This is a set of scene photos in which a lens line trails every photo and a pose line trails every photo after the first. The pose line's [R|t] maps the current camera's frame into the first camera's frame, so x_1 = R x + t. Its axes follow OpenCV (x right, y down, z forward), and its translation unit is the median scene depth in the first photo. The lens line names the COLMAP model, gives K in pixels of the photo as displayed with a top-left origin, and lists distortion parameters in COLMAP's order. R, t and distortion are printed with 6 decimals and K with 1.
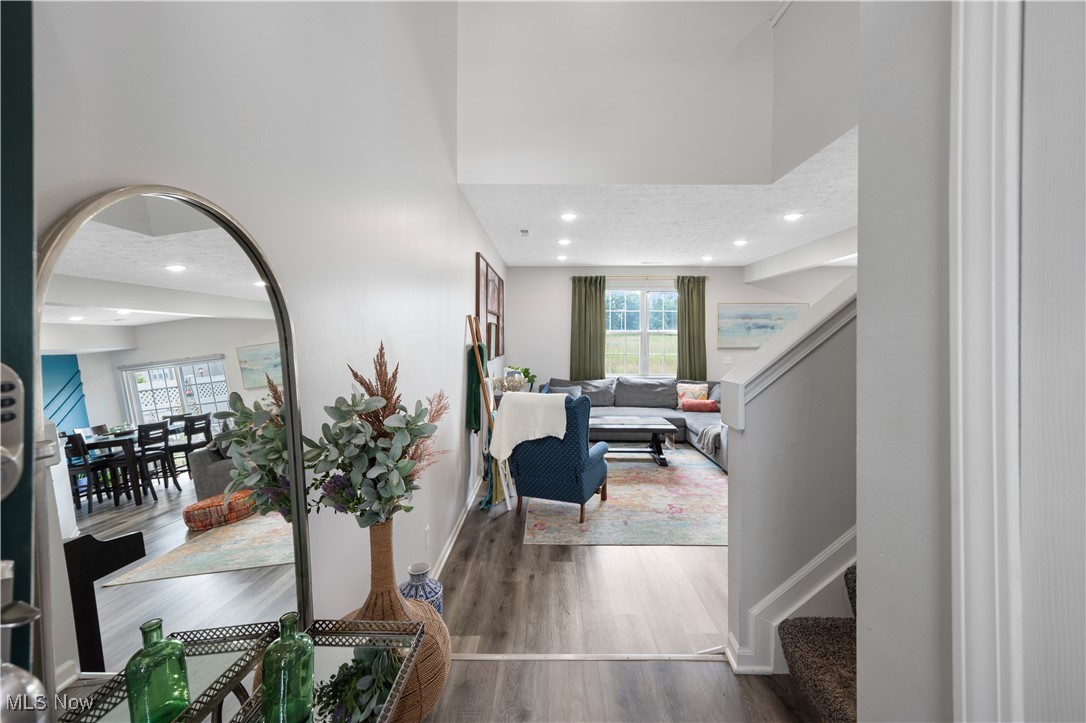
lens RADIAL K [[459.8, 0, 539.9], [0, 459.8, 336.4], [0, 0, 1]] dist [0.010119, -0.000020]
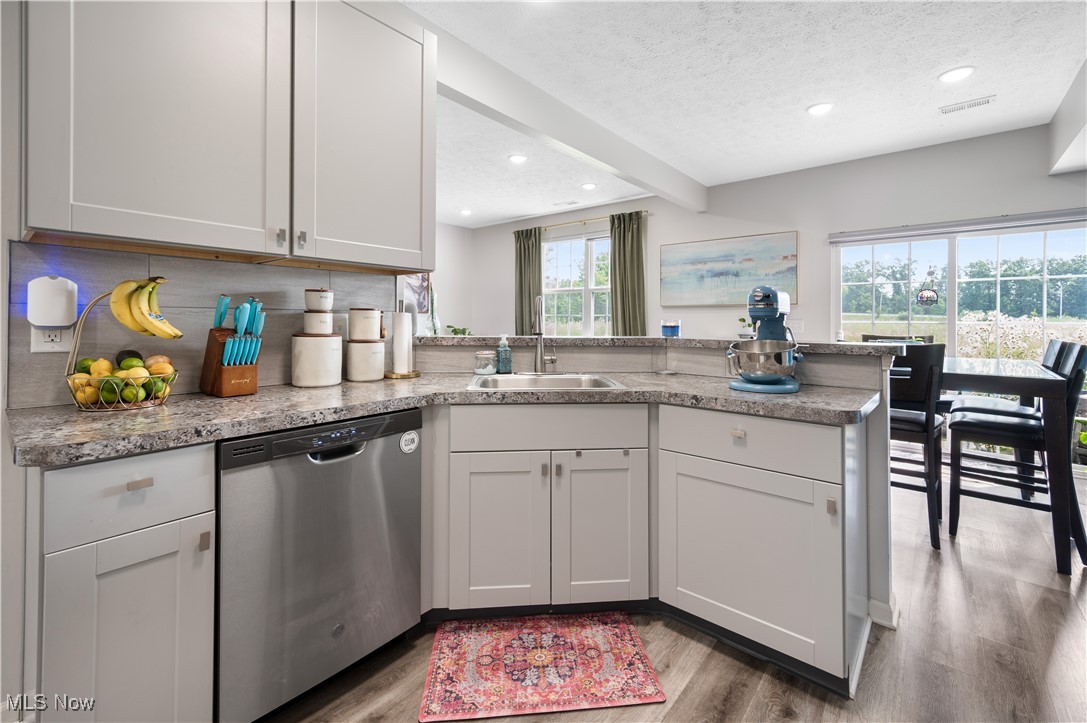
lens RADIAL K [[462.0, 0, 547.8], [0, 462.0, 318.5], [0, 0, 1]] dist [0.007039, 0.000013]
pose [[0.776002, 0.003429, -0.630721, 0.757237], [-0.009280, 0.999939, -0.005982, 0.053244], [0.630662, 0.010495, 0.775986, 0.342101]]
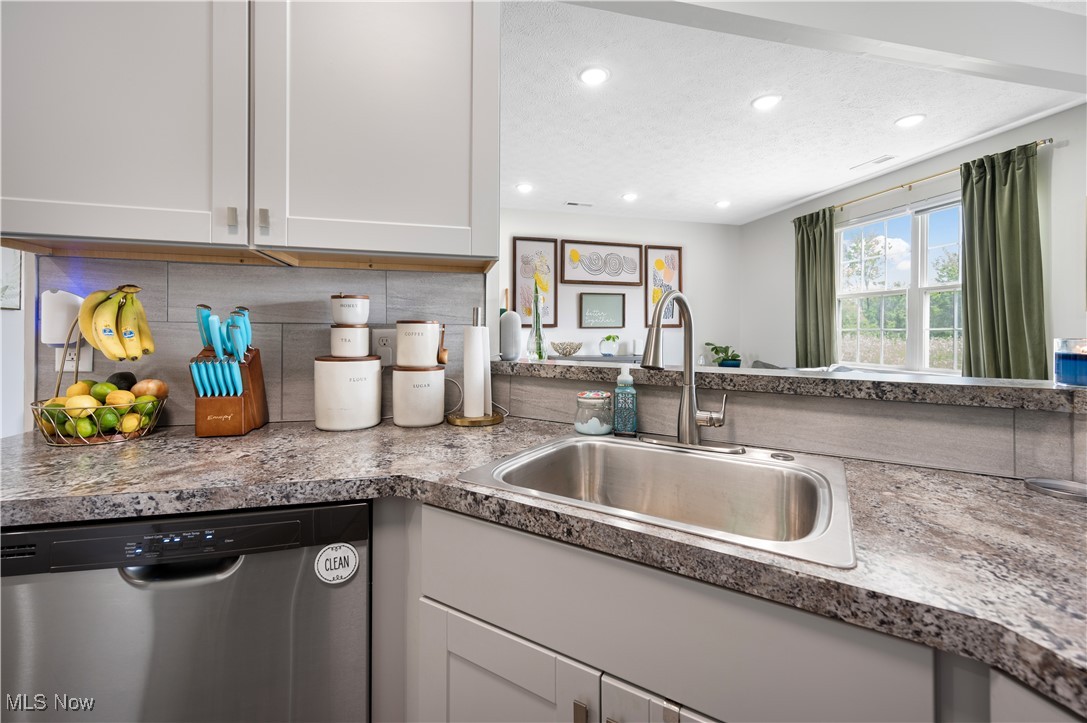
lens RADIAL K [[453.7, 0, 546.0], [0, 453.7, 336.3], [0, 0, 1]] dist [0.007802, 0.000158]
pose [[0.244888, 0.007259, -0.969524, 0.694636], [-0.010012, 0.999938, 0.004958, 0.051620], [0.969500, 0.008493, 0.244946, 0.494323]]
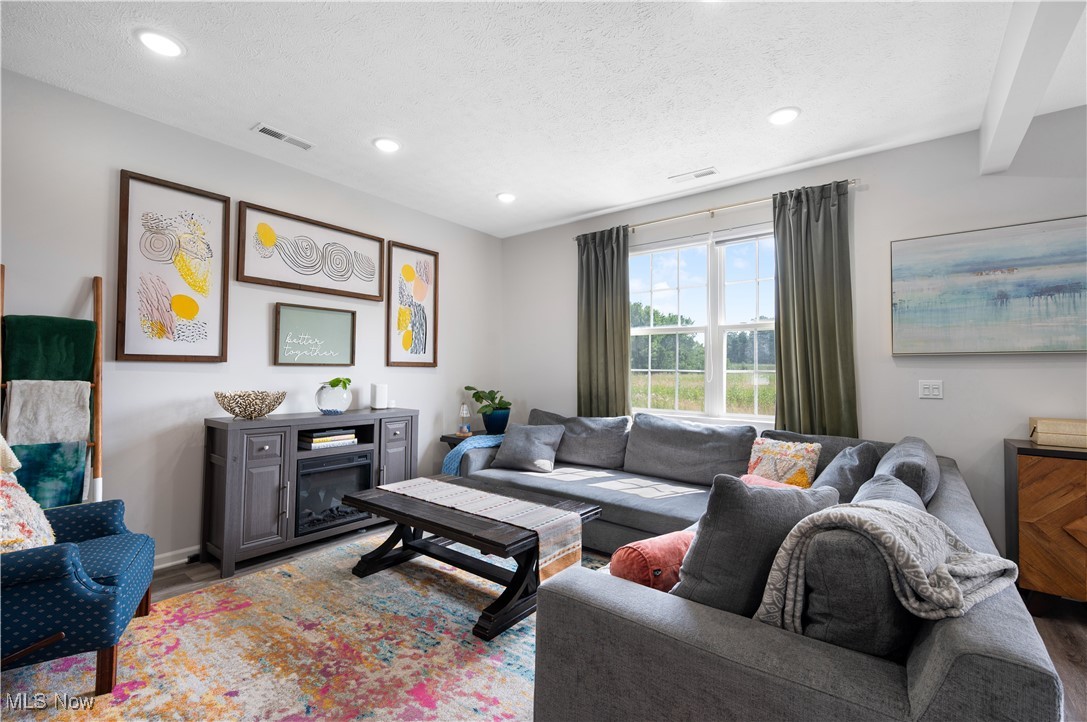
lens RADIAL K [[468.4, 0, 543.4], [0, 468.4, 360.4], [0, 0, 1]] dist [0.004055, 0.000621]
pose [[0.798885, -0.010868, -0.601386, 0.415732], [-0.009420, 0.999488, -0.030577, 0.047203], [0.601410, 0.030092, 0.798374, 0.538978]]
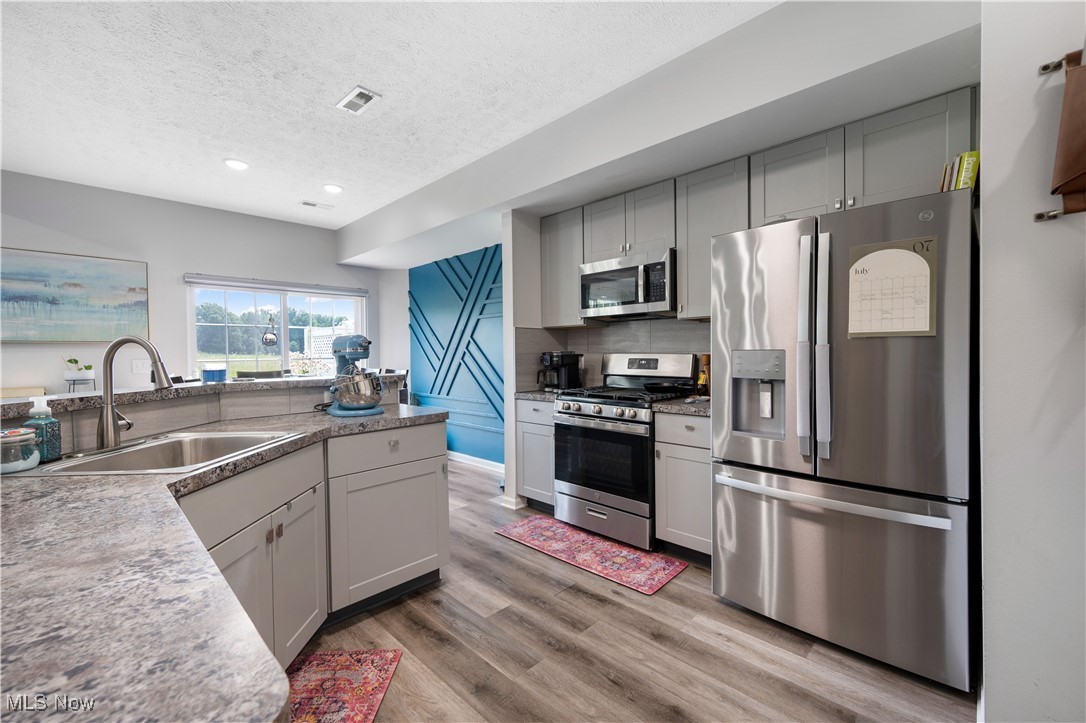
lens RADIAL K [[451.5, 0, 543.6], [0, 451.5, 358.3], [0, 0, 1]] dist [0.007788, -0.000288]
pose [[0.689652, -0.017568, 0.723928, 0.546301], [0.014750, 0.999839, 0.010211, 0.048122], [-0.723991, 0.003636, 0.689800, 0.293881]]
